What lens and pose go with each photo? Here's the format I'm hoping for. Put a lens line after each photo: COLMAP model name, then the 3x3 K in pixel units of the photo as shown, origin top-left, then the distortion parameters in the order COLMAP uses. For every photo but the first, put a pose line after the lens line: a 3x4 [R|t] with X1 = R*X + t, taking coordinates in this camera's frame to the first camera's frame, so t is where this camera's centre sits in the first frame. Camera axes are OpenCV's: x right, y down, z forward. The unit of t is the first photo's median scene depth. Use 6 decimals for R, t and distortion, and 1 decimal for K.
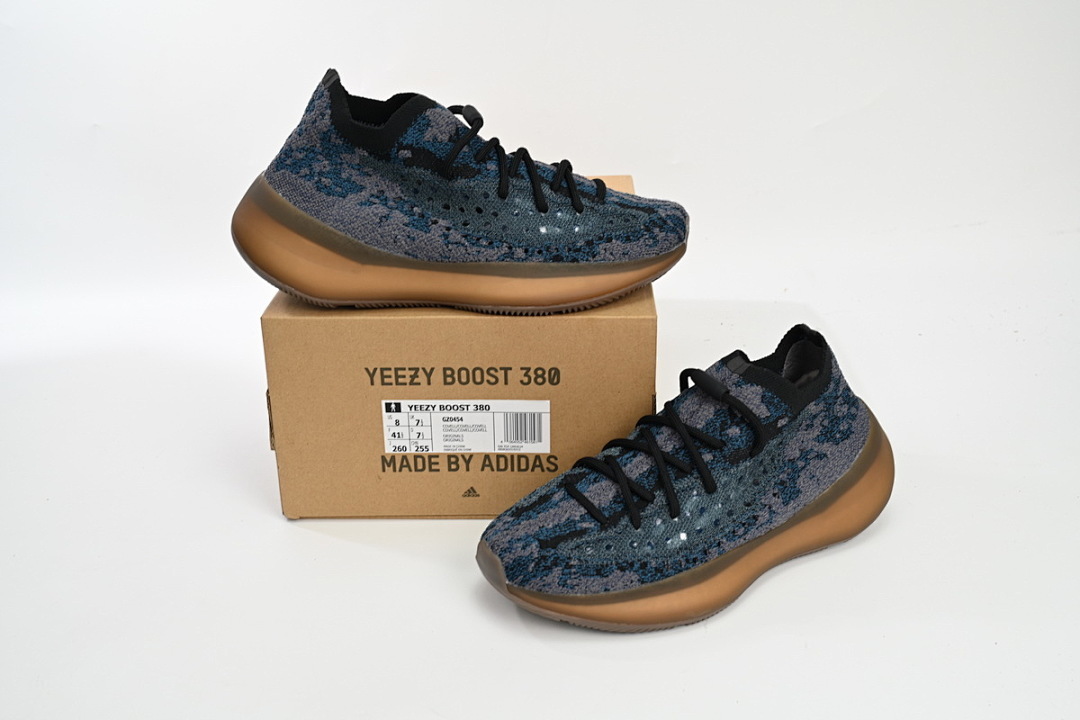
lens RADIAL K [[1179.3, 0, 540.0], [0, 1179.3, 360.0], [0, 0, 1]] dist [-0.010676, 0.003602]
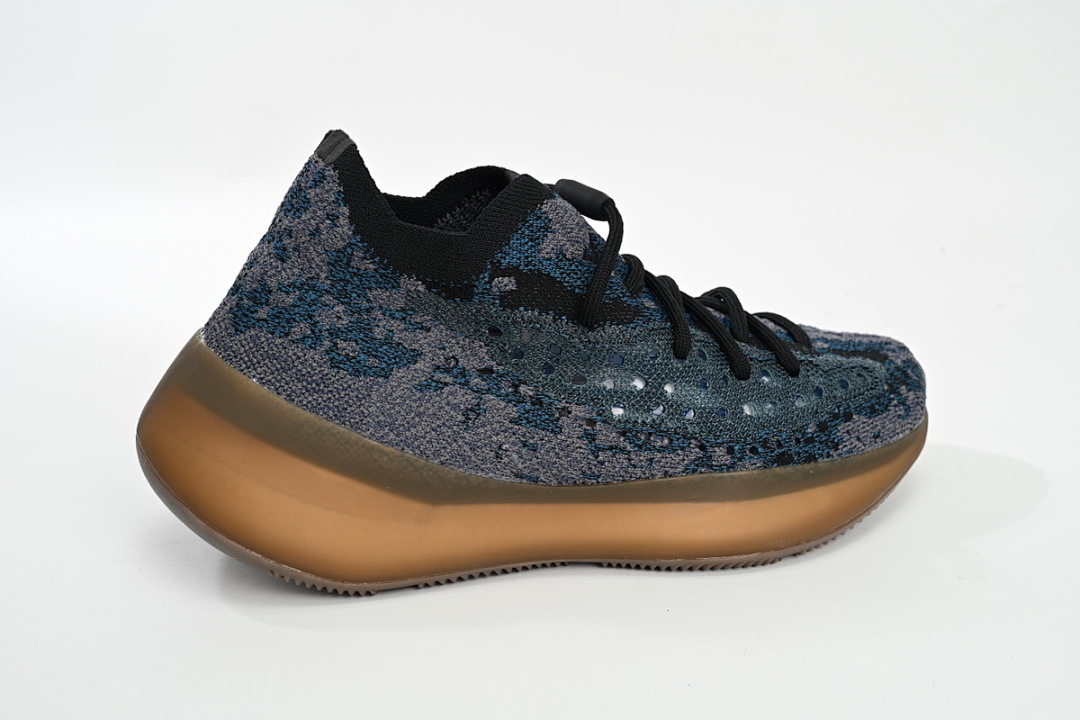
lens RADIAL K [[1179.3, 0, 540.0], [0, 1179.3, 360.0], [0, 0, 1]] dist [-0.010676, 0.003602]
pose [[0.956762, -0.070884, 0.282103, -0.244753], [0.093083, 0.993464, -0.066067, -0.105844], [-0.275576, 0.089469, 0.957107, 0.501436]]
